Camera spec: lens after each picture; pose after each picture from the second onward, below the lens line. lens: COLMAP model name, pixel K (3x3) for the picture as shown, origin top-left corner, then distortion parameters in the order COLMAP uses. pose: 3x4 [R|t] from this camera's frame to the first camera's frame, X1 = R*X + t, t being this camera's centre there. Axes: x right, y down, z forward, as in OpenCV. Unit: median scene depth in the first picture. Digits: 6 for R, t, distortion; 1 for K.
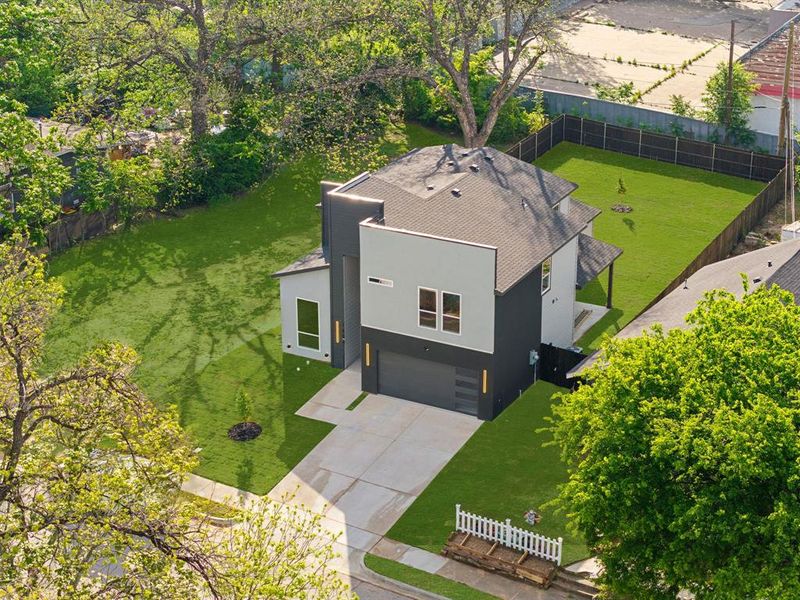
lens RADIAL K [[1409.9, 0, 400.4], [0, 1409.9, 299.8], [0, 0, 1]] dist [-0.012721, 0.000000]
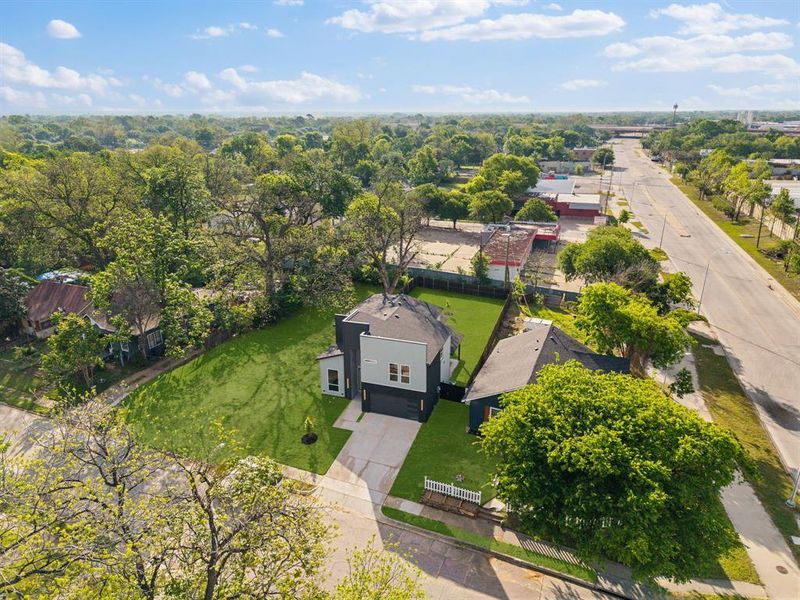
lens RADIAL K [[488.6, 0, 400.0], [0, 488.6, 298.2], [0, 0, 1]] dist [0.052183, -0.001285]
pose [[0.987463, -0.052036, 0.149027, -0.070717], [0.063157, 0.995483, -0.070888, -0.049789], [-0.144665, 0.079411, 0.986289, 0.230770]]
